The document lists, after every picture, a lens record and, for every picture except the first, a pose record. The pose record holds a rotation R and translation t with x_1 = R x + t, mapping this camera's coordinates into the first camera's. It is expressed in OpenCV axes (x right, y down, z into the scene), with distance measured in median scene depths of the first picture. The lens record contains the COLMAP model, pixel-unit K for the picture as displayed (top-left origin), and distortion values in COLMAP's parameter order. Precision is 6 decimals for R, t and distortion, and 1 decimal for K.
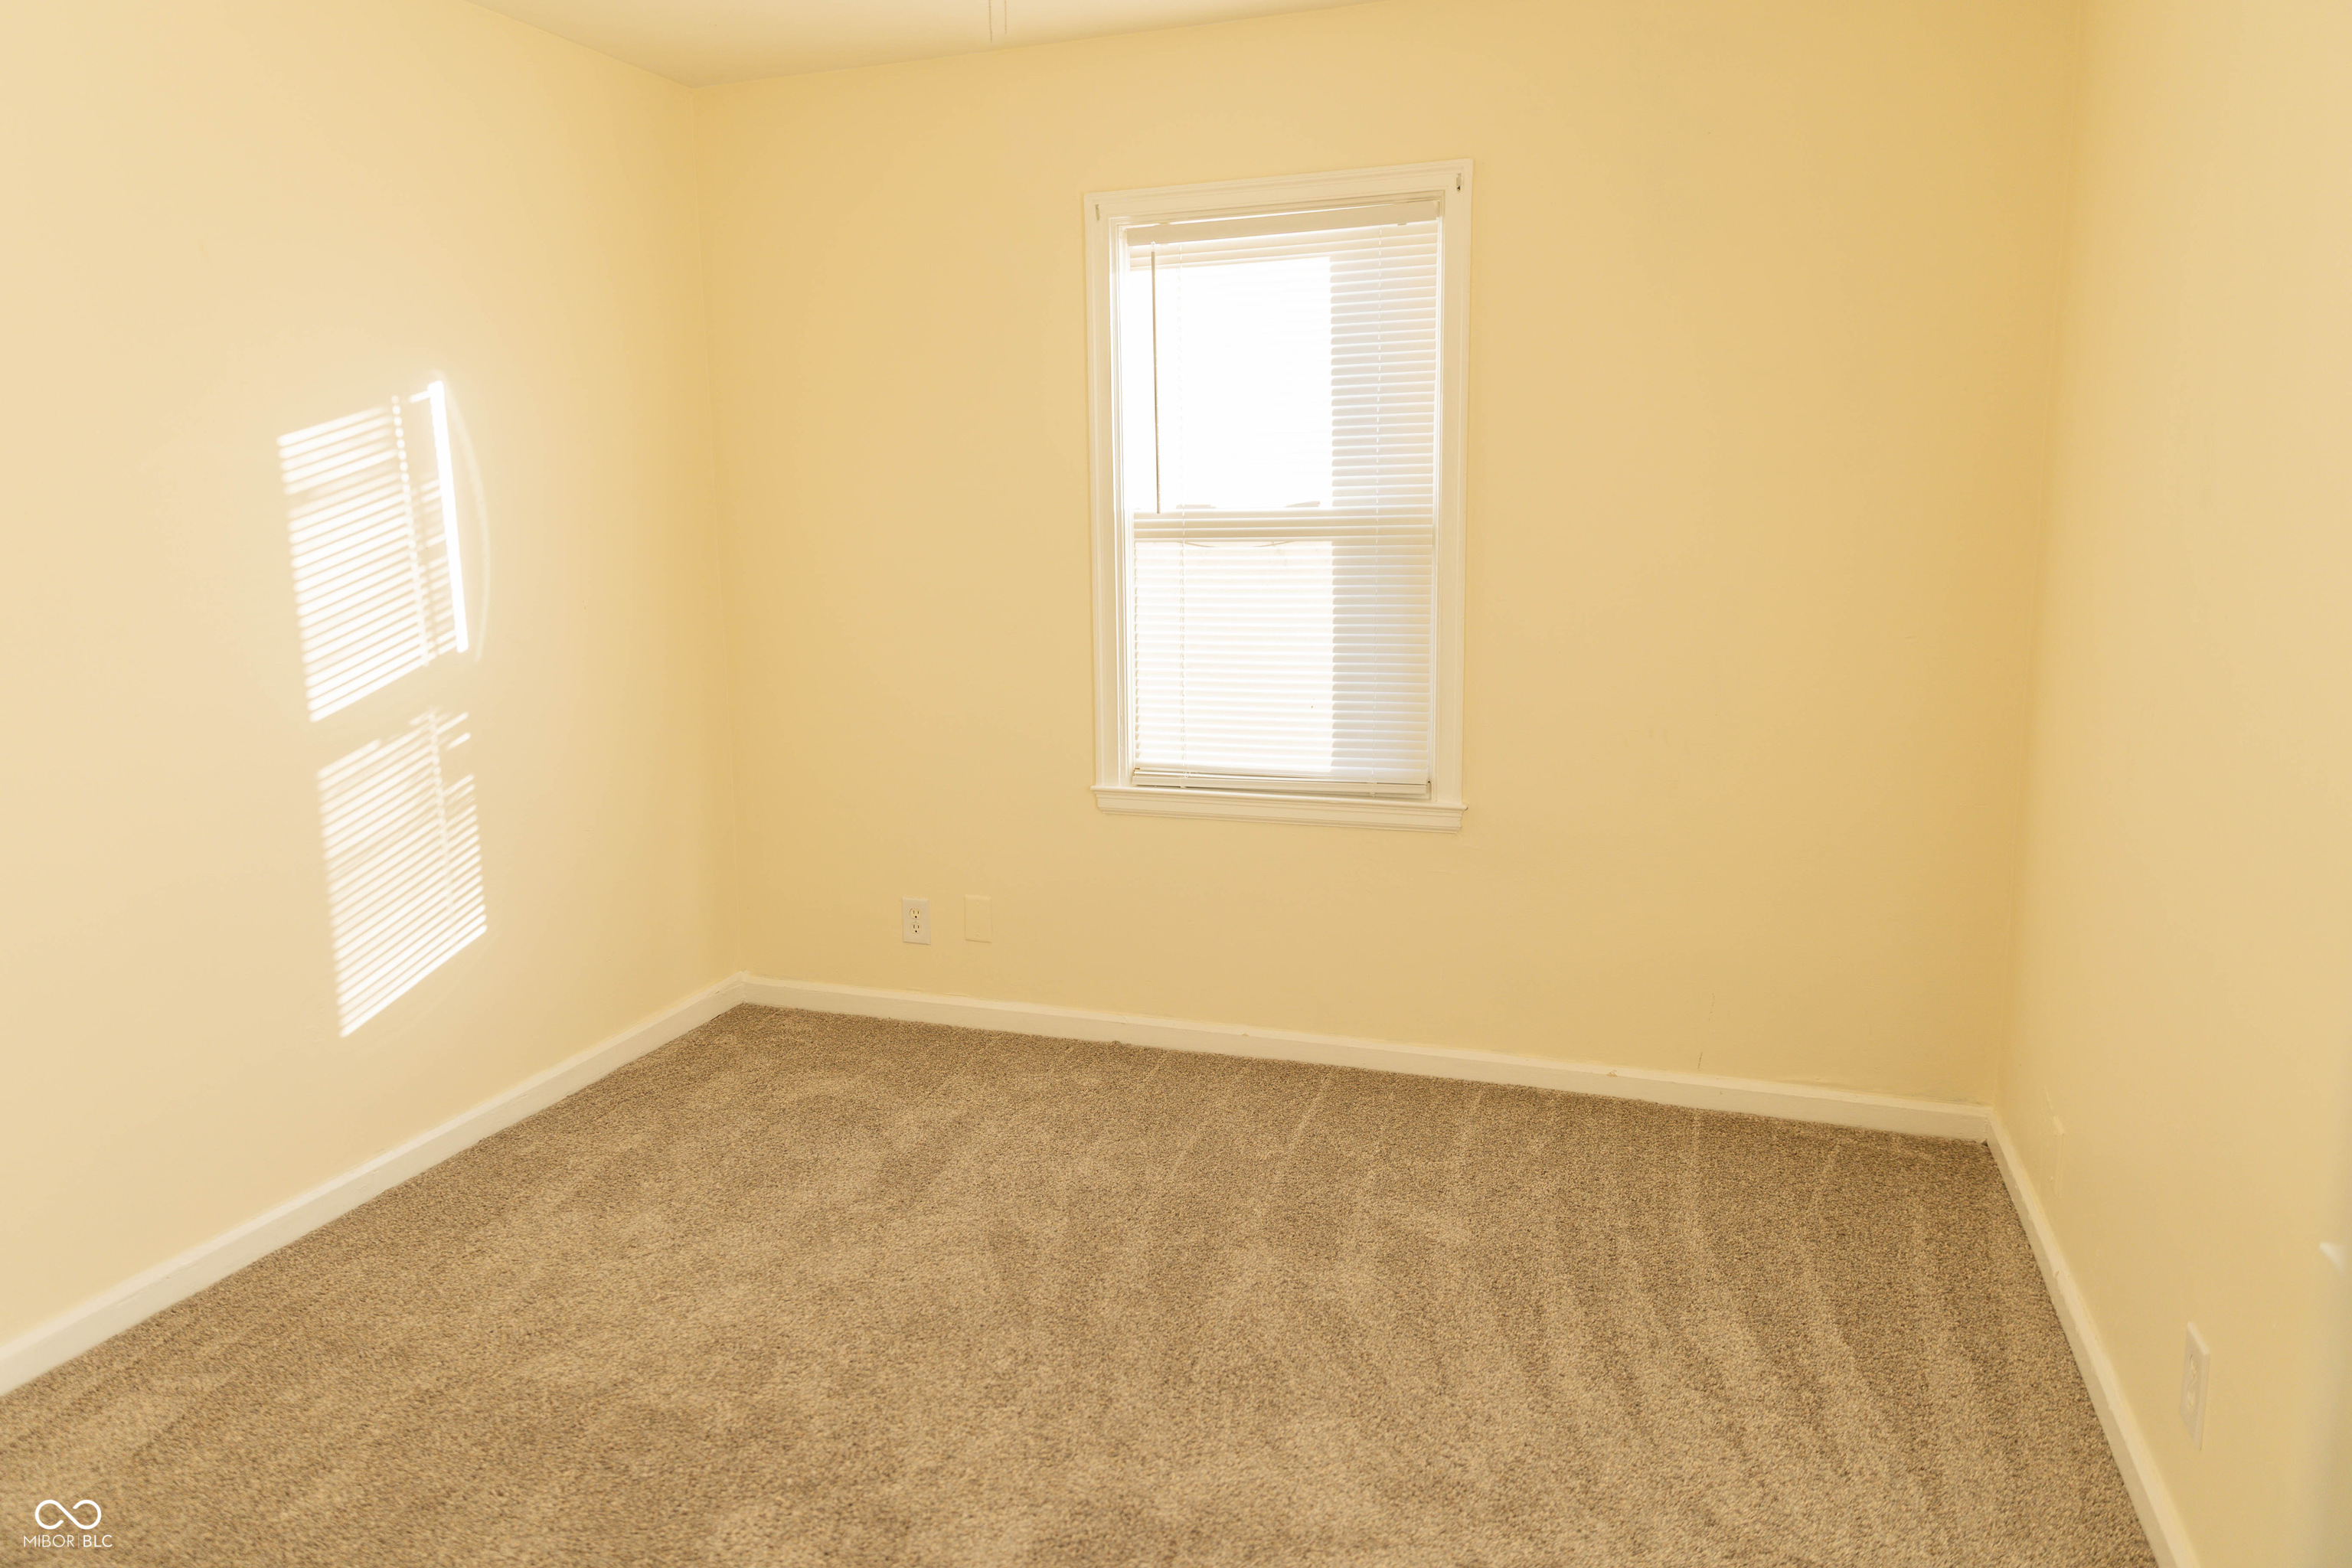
lens RADIAL K [[1533.1, 0, 1179.9], [0, 1533.1, 773.5], [0, 0, 1]] dist [-0.006472, -0.007278]
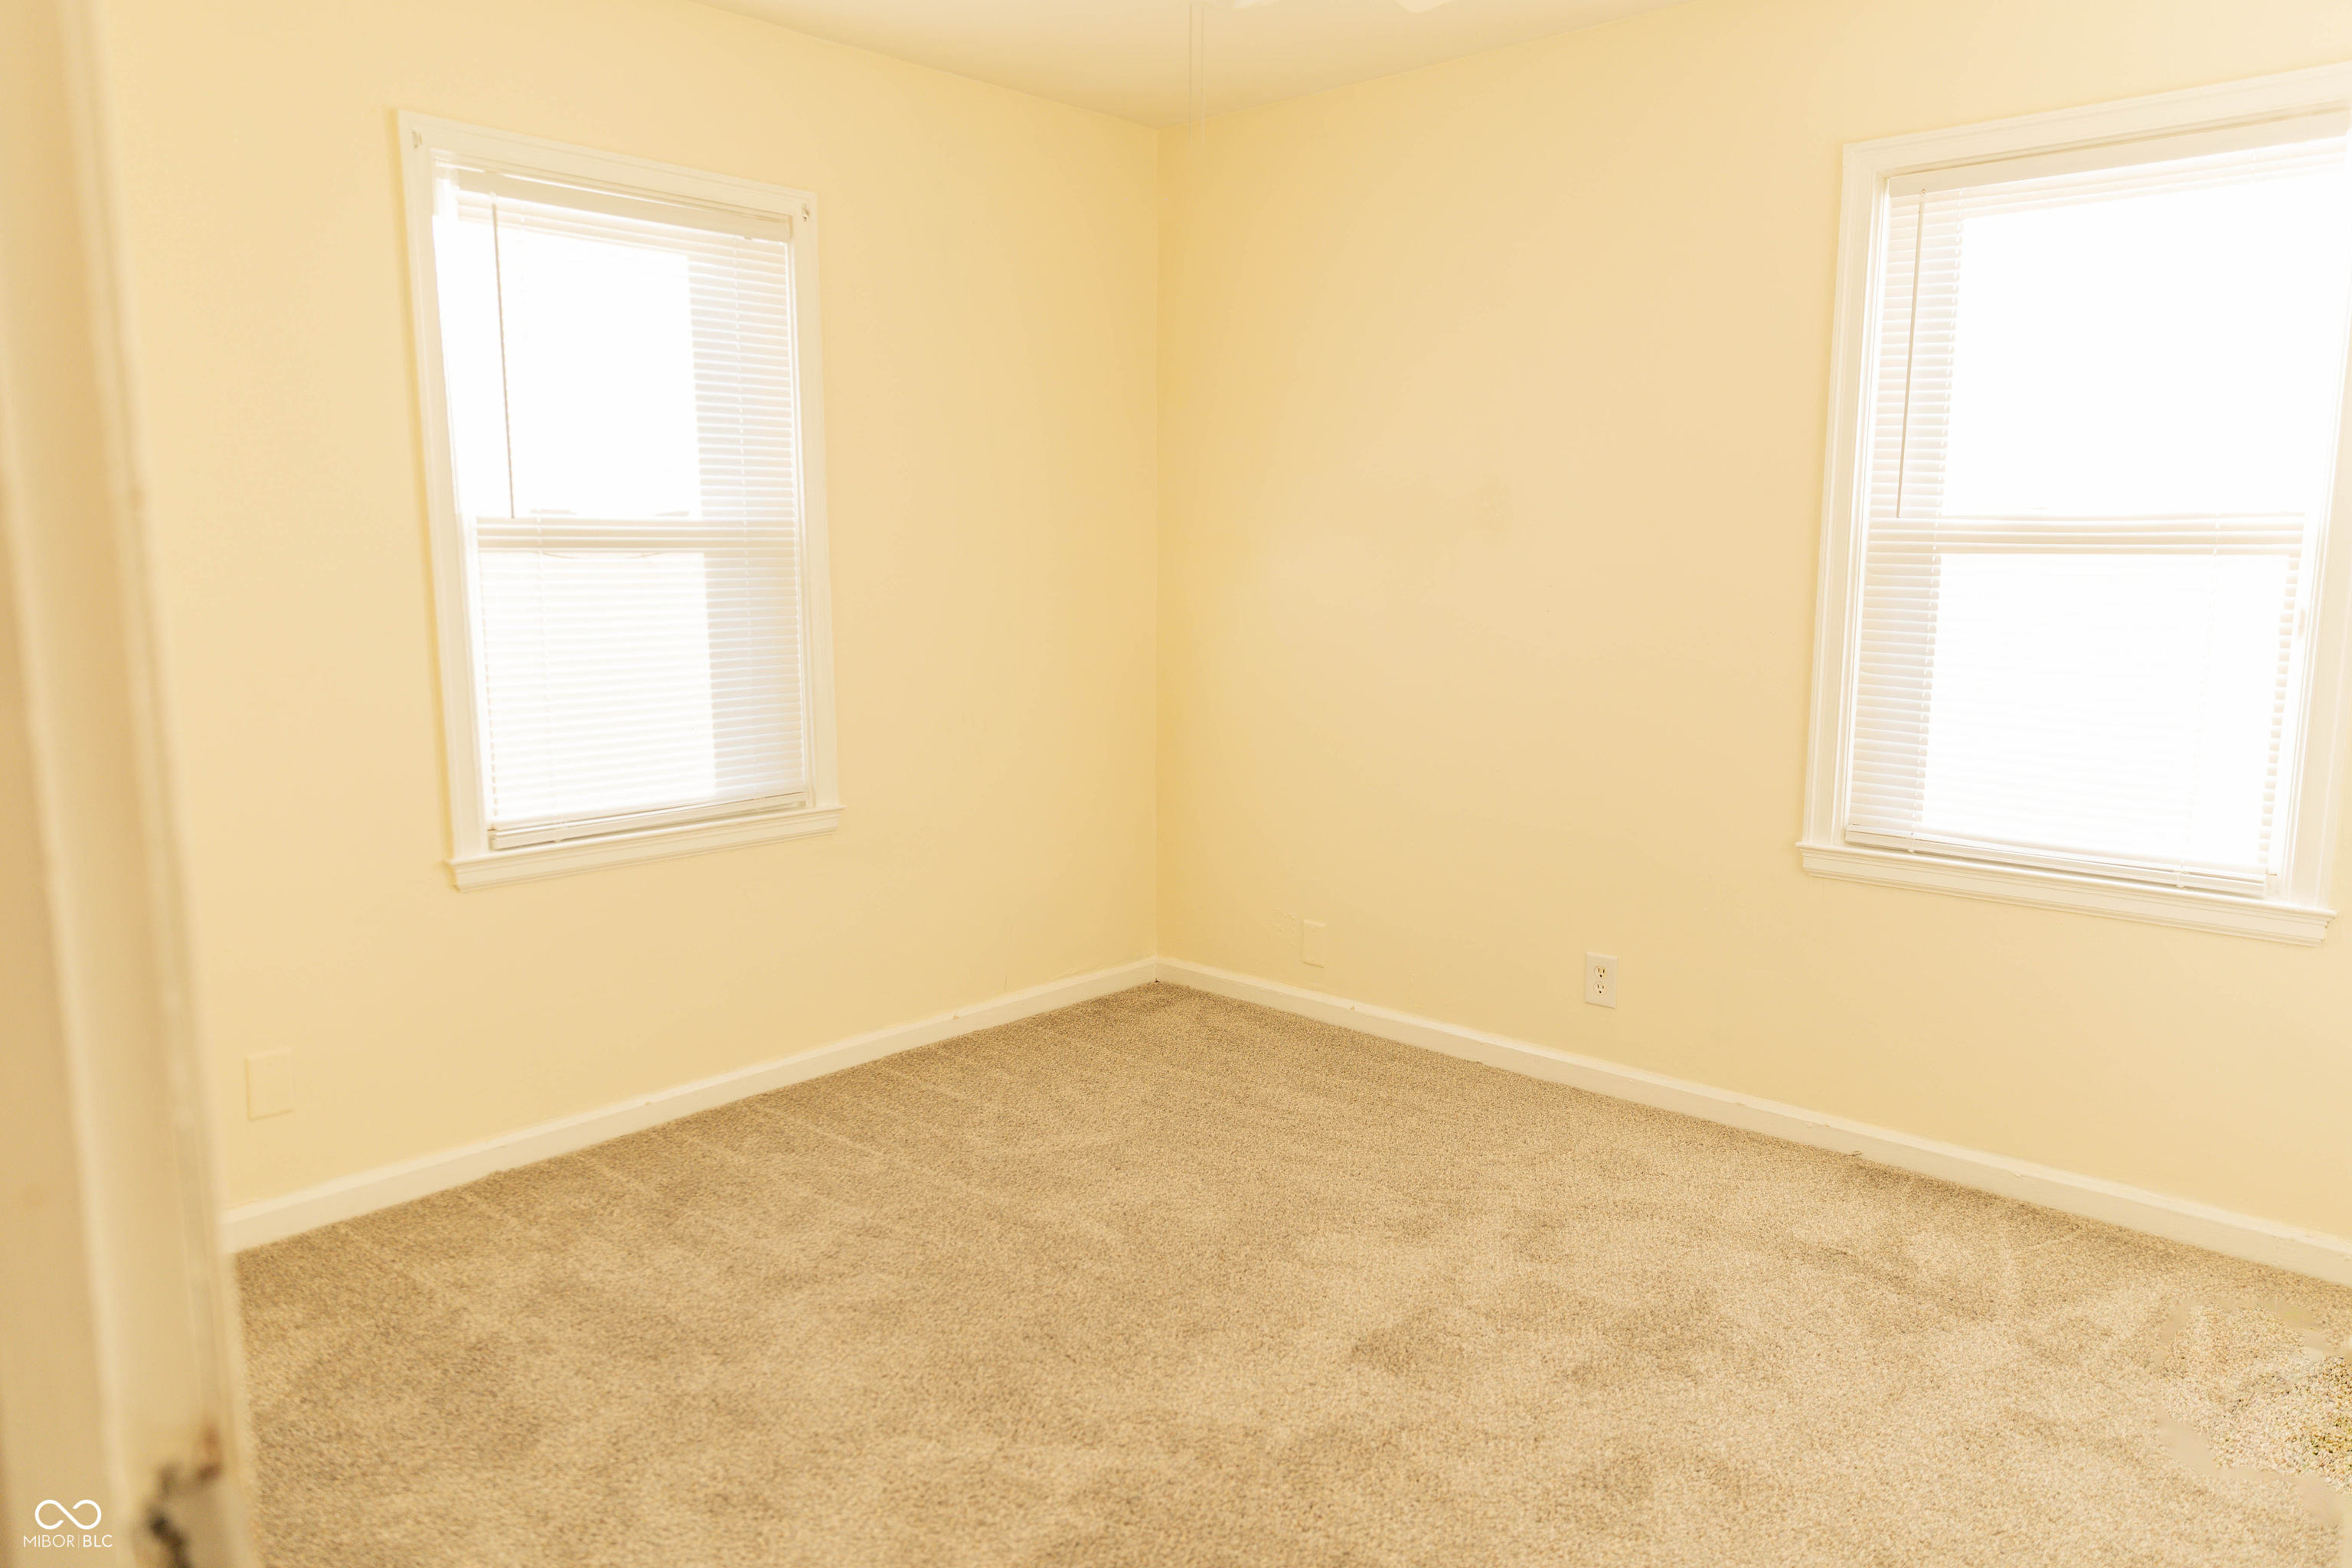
lens RADIAL K [[1530.4, 0, 1176.0], [0, 1530.4, 784.0], [0, 0, 1]] dist [-0.005512, -0.002774]
pose [[0.380277, -0.121294, 0.916884, -0.721235], [0.152411, 0.986028, 0.067229, -0.030149], [-0.912228, 0.114177, 0.393450, 0.392732]]
